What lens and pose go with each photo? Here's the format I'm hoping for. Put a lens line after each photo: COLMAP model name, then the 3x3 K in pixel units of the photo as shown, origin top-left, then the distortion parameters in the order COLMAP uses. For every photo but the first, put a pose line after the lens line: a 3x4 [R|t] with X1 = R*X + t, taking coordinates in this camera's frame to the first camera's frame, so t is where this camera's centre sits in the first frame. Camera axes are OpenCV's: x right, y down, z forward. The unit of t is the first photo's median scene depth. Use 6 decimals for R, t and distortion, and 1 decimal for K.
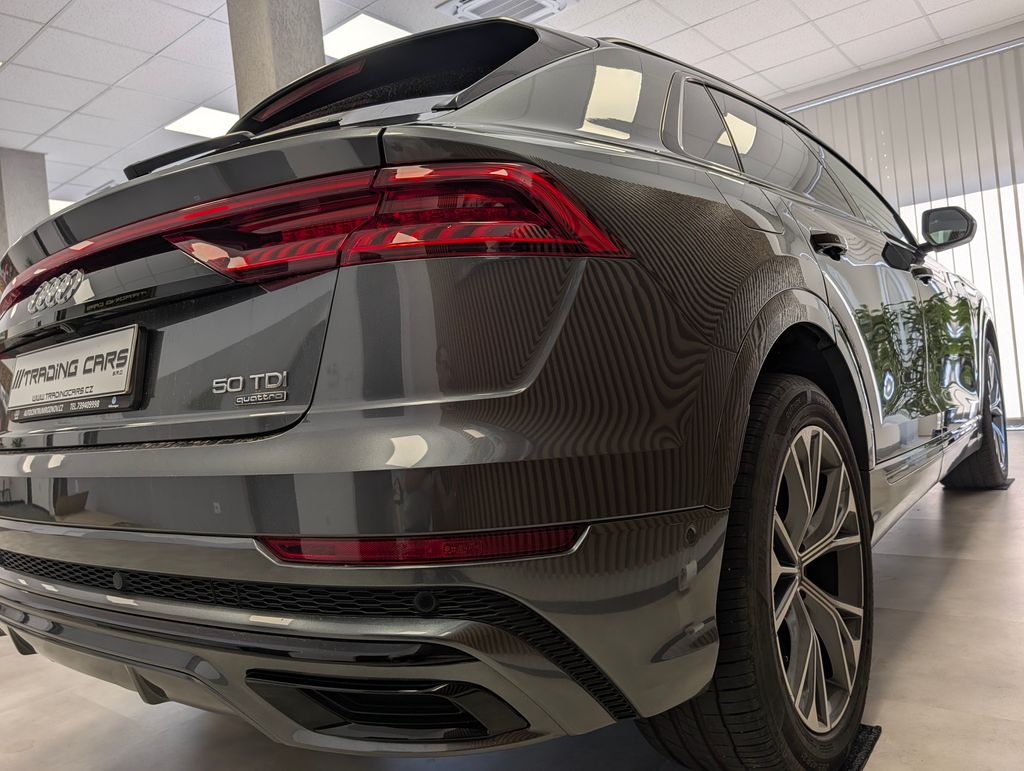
lens RADIAL K [[716.8, 0, 514.5], [0, 716.8, 381.4], [0, 0, 1]] dist [0.009017, -0.009250]
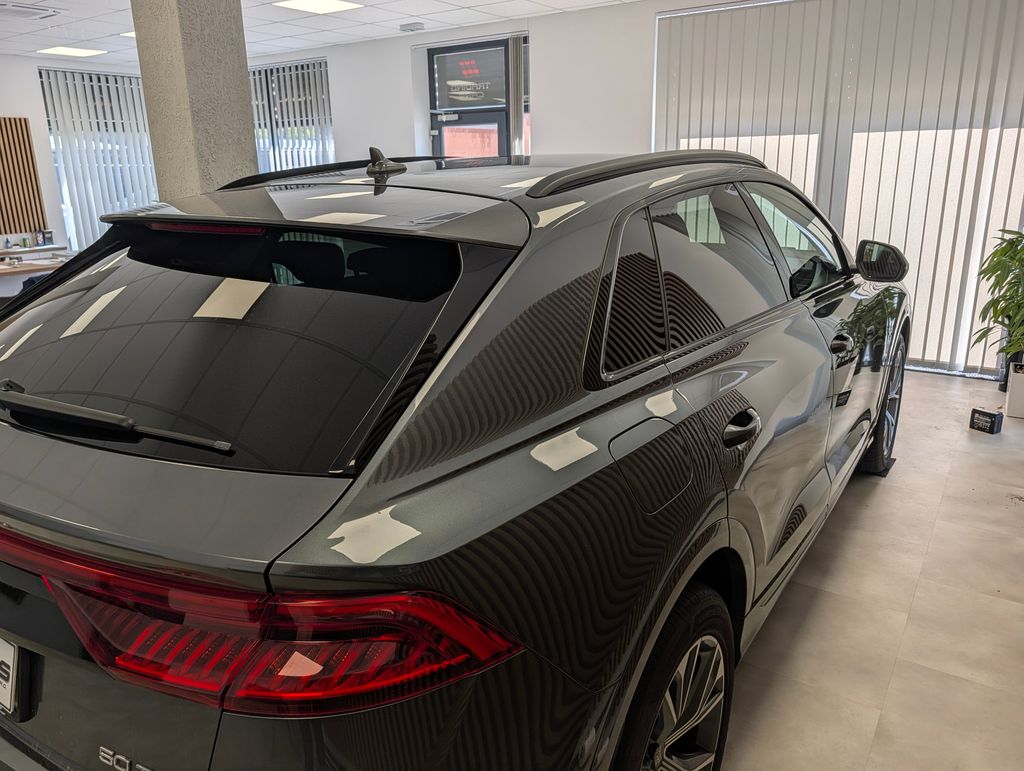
lens RADIAL K [[716.8, 0, 506.0], [0, 716.8, 387.3], [0, 0, 1]] dist [0.009017, -0.009250]
pose [[0.993510, 0.062766, 0.094857, 0.004067], [-0.085273, 0.962914, 0.255978, -0.215151], [-0.075273, -0.262406, 0.962017, 0.034538]]
